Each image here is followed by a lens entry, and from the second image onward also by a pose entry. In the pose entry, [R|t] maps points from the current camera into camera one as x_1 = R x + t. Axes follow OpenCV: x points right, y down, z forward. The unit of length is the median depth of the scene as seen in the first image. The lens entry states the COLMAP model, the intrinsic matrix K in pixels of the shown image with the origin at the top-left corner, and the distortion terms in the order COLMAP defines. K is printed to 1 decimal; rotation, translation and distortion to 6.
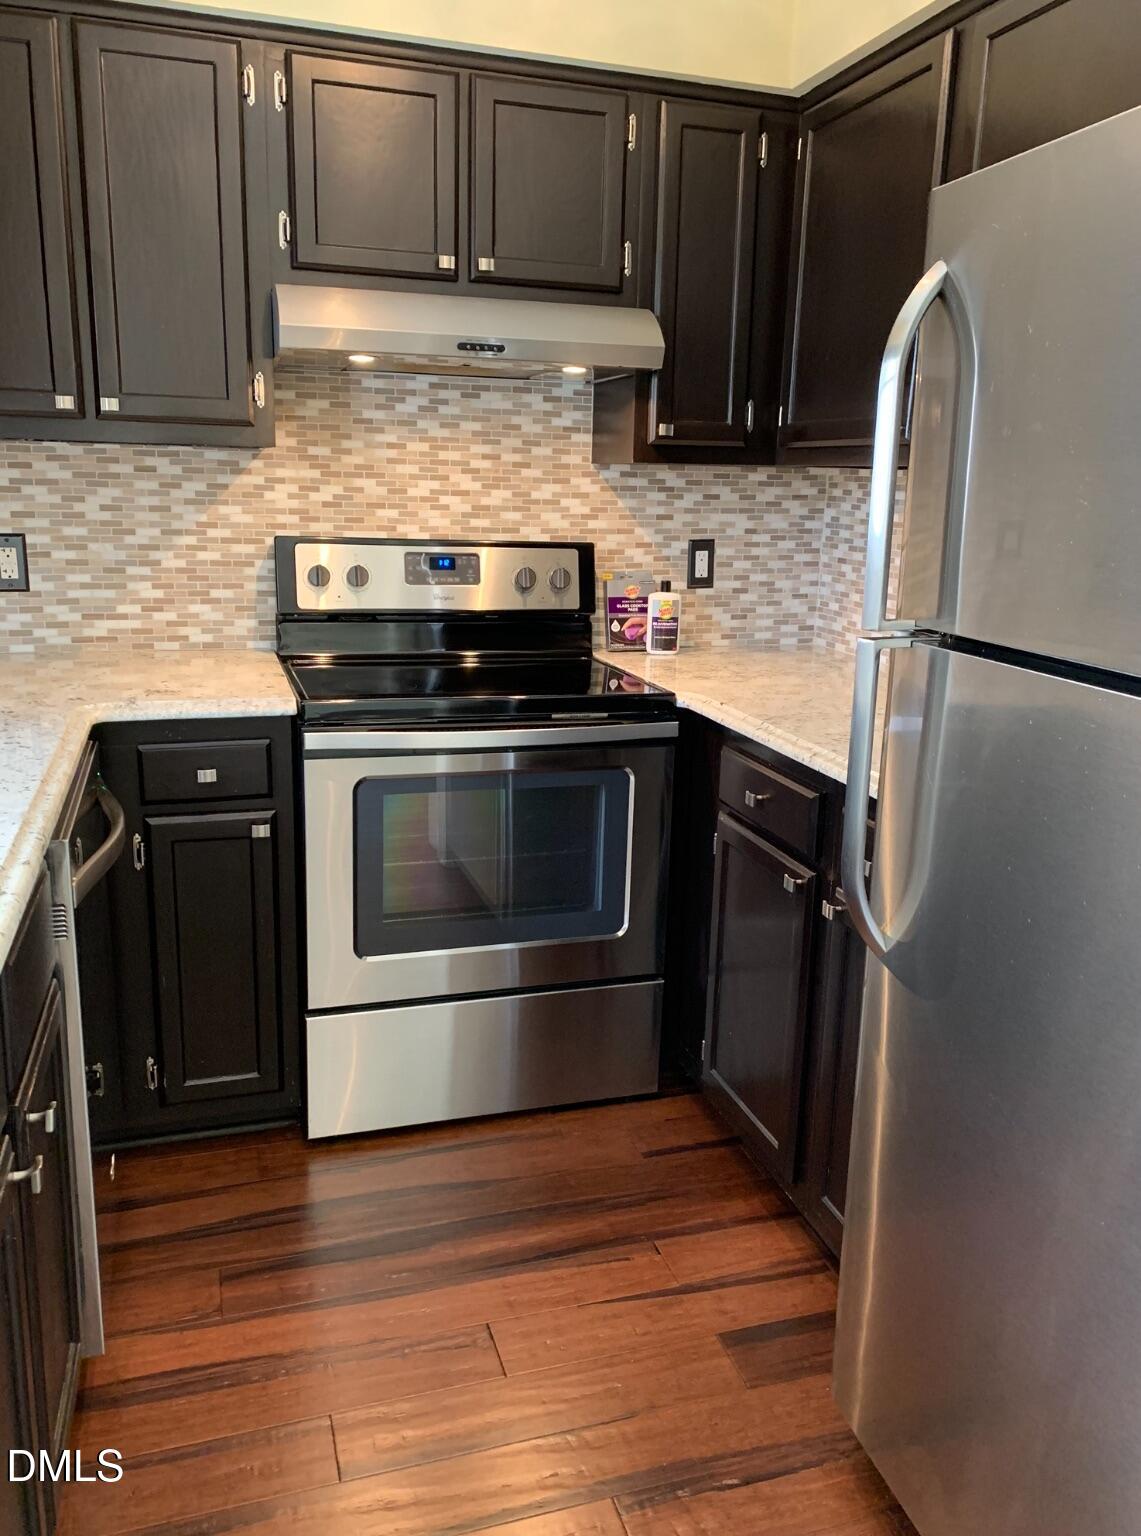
lens RADIAL K [[1196.7, 0, 581.7], [0, 1196.7, 770.4], [0, 0, 1]] dist [0.012583, -0.033958]
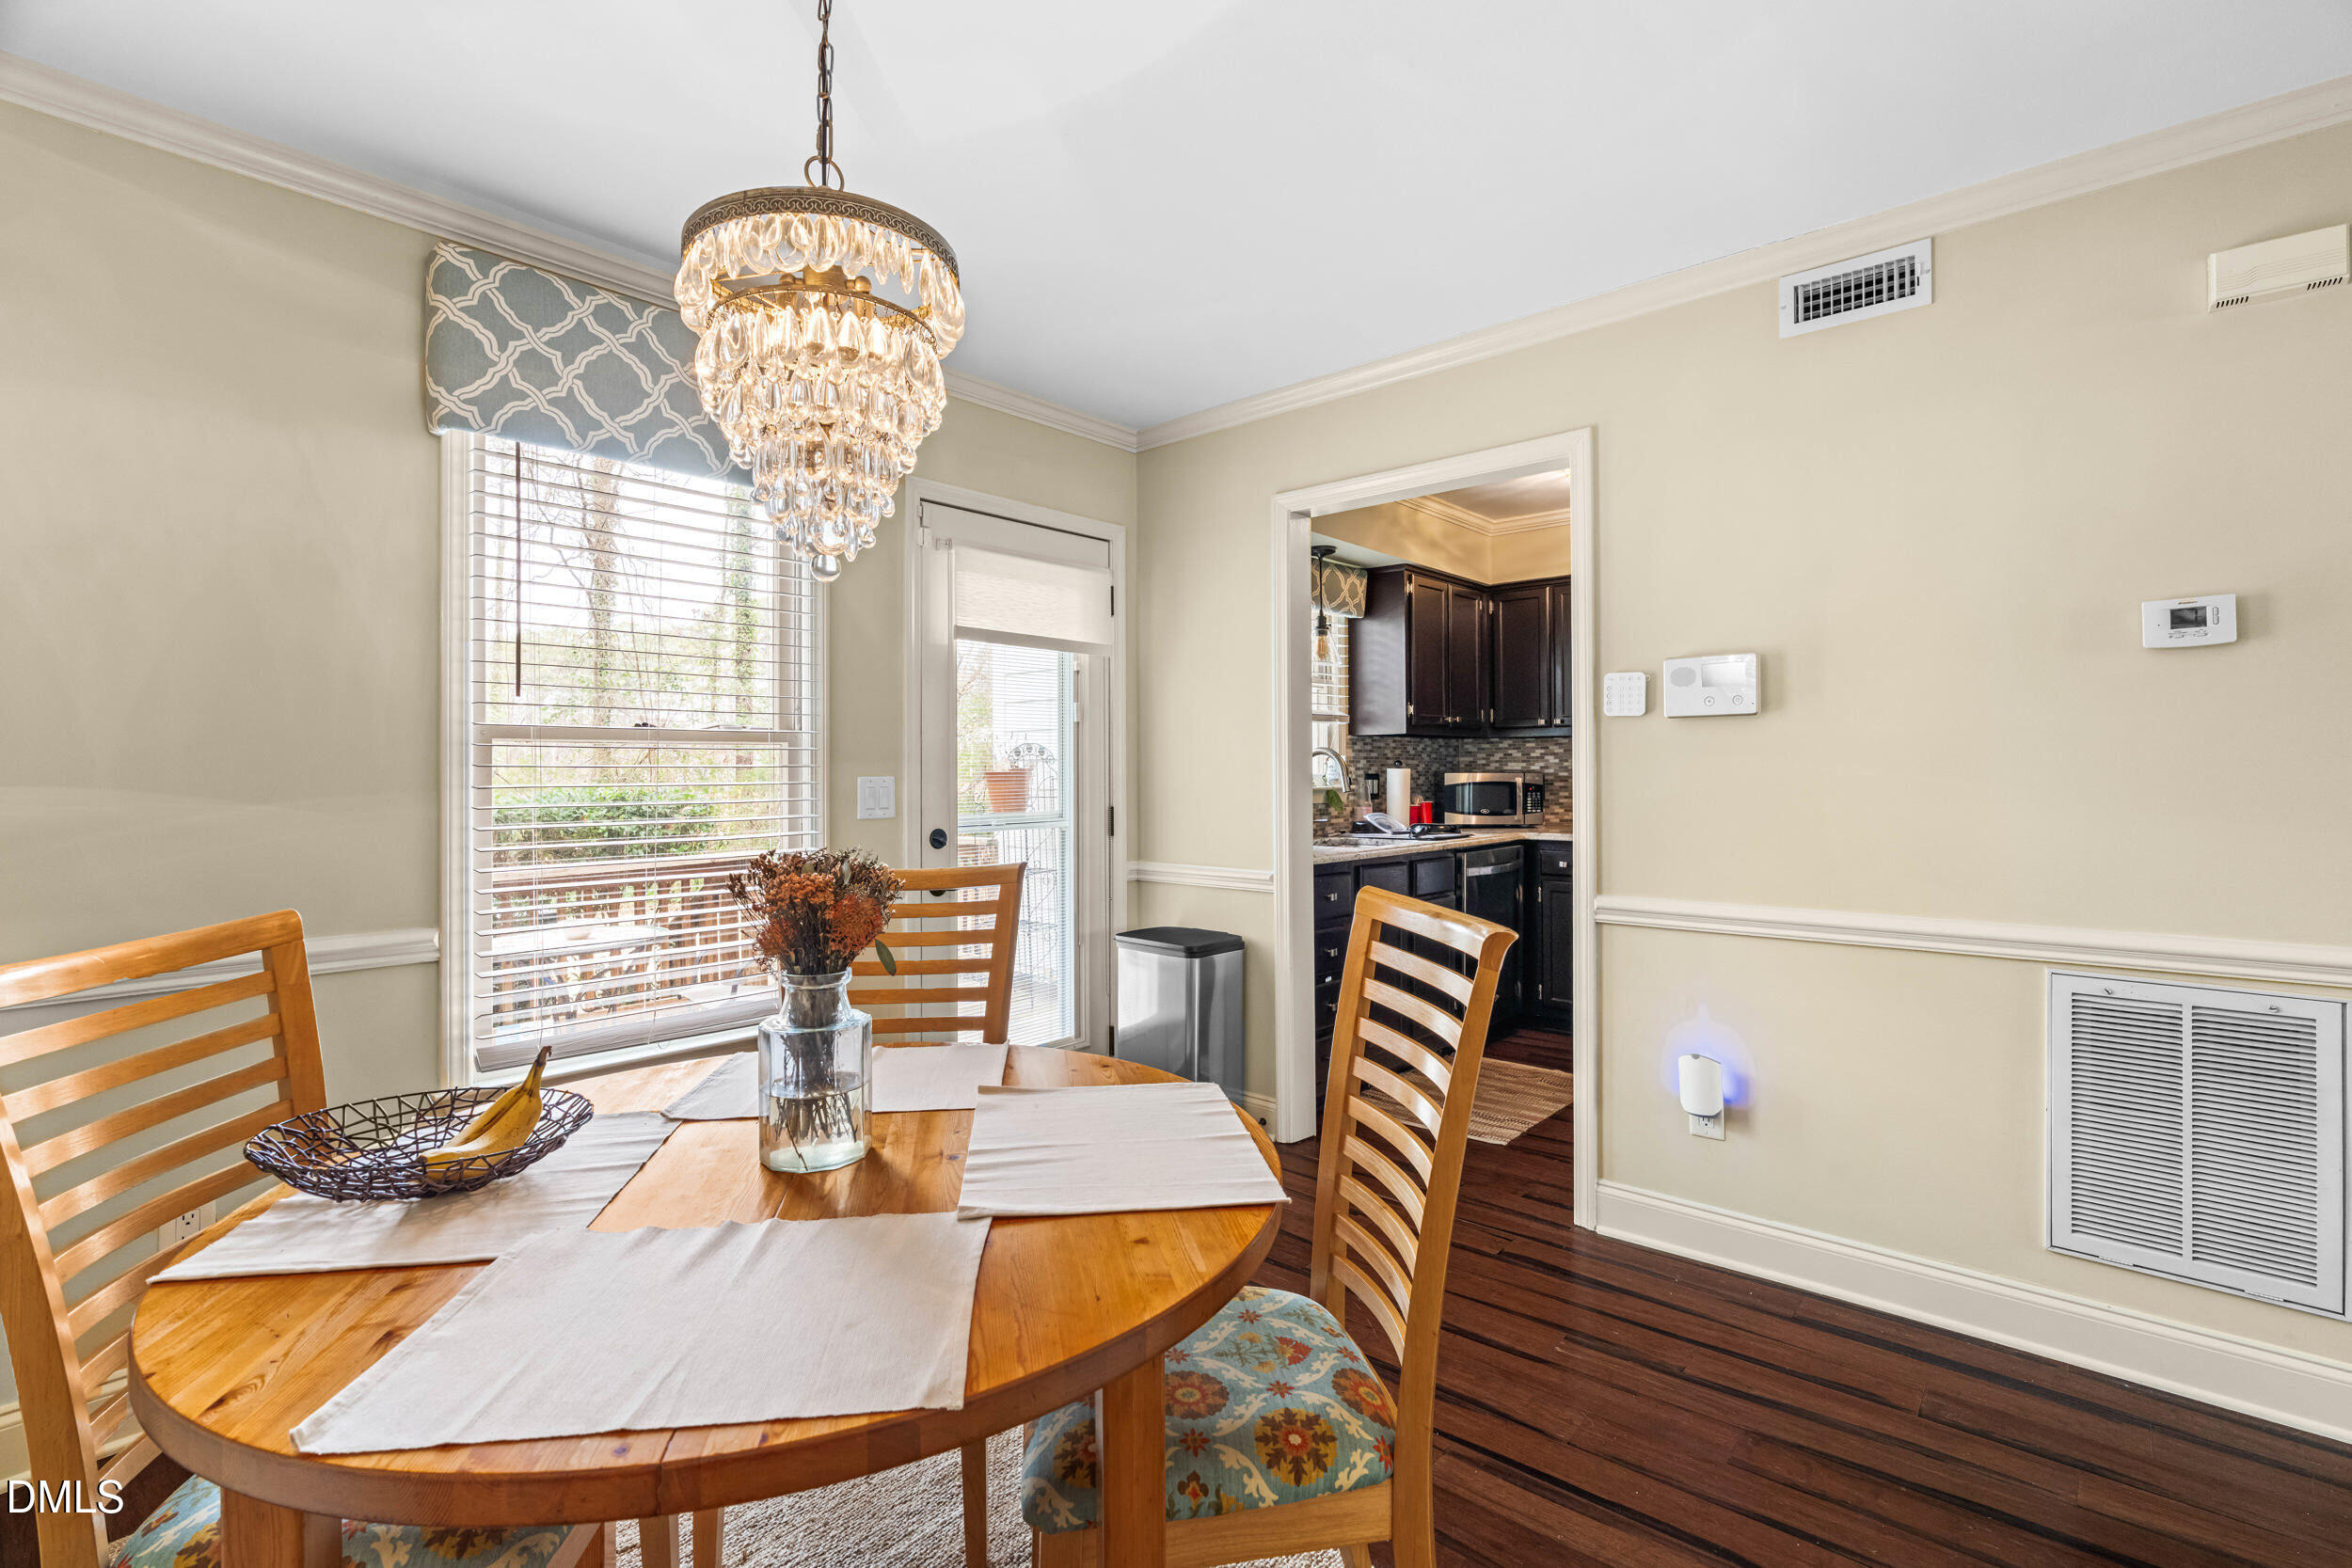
lens RADIAL K [[1054.1, 0, 1190.4], [0, 1054.1, 764.3], [0, 0, 1]] dist [-0.001830, 0.000212]
pose [[0.502154, -0.042549, -0.863731, 0.975183], [-0.179833, 0.971816, -0.152425, 0.224267], [0.845873, 0.231869, 0.480350, -0.607750]]
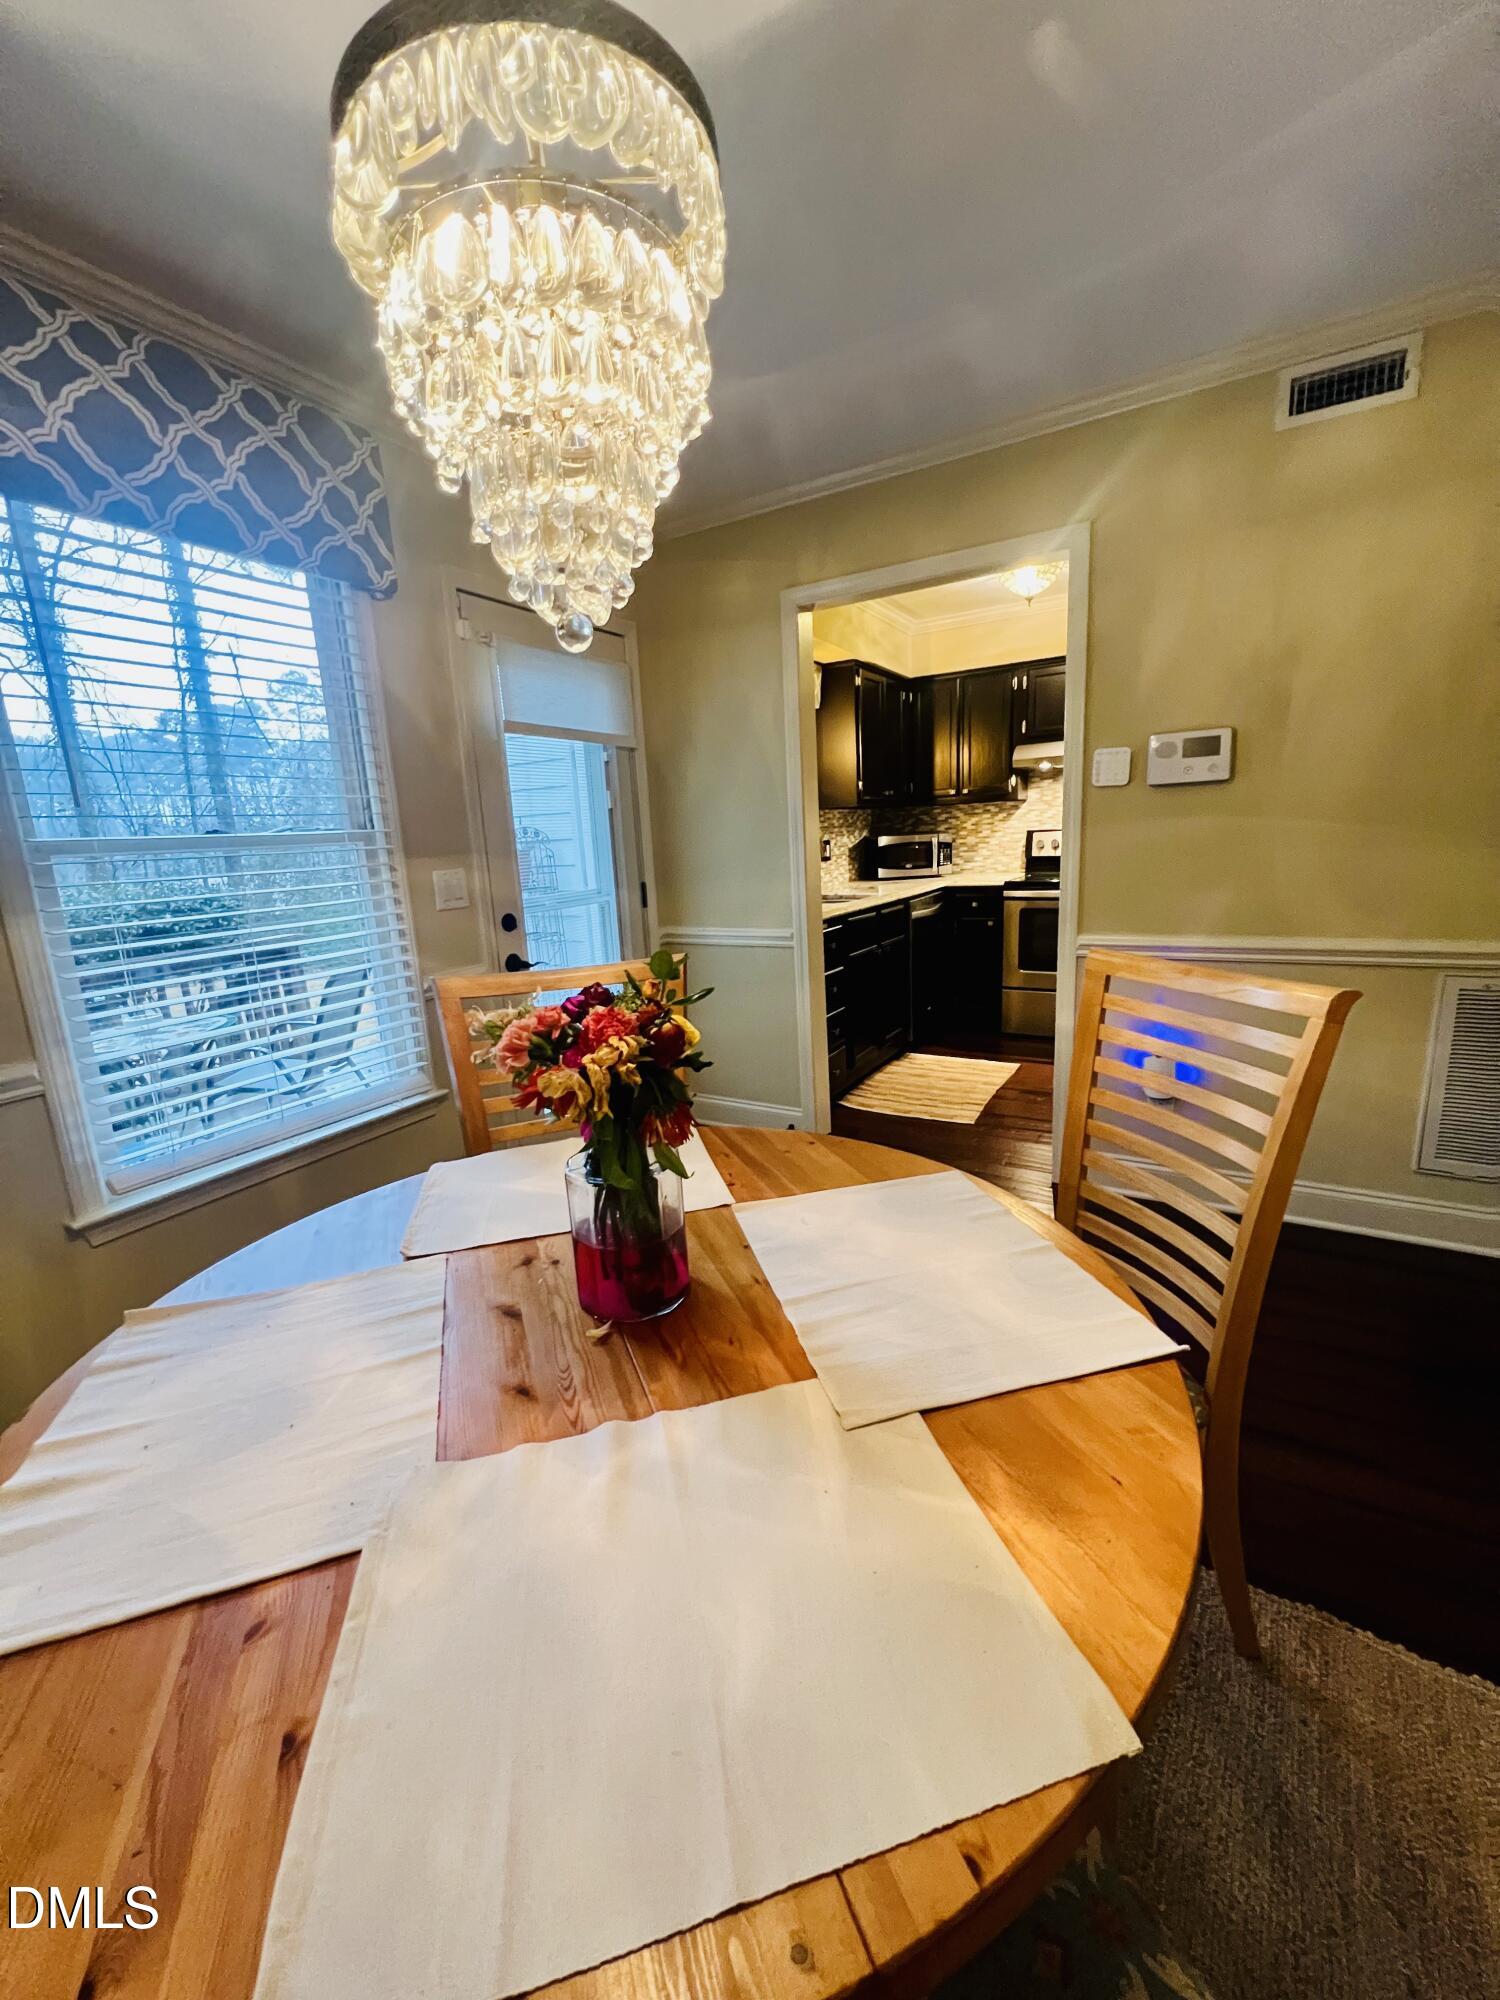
lens RADIAL K [[789.6, 0, 761.8], [0, 789.6, 994.6], [0, 0, 1]] dist [0.004220, -0.001010]
pose [[0.652838, 0.084701, -0.752747, 0.766876], [-0.103813, 0.994357, 0.021853, 0.212172], [0.750350, 0.063879, 0.657947, -0.662878]]
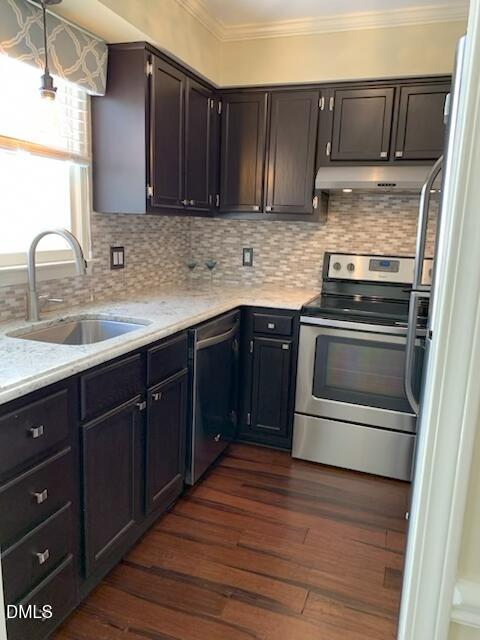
lens RADIAL K [[498.6, 0, 245.4], [0, 498.6, 321.9], [0, 0, 1]] dist [0.012583, -0.033958]
pose [[0.778014, 0.115509, -0.617536, 0.358263], [-0.156873, 0.987534, -0.012923, 0.017676], [0.608346, 0.106929, 0.786436, -0.047844]]
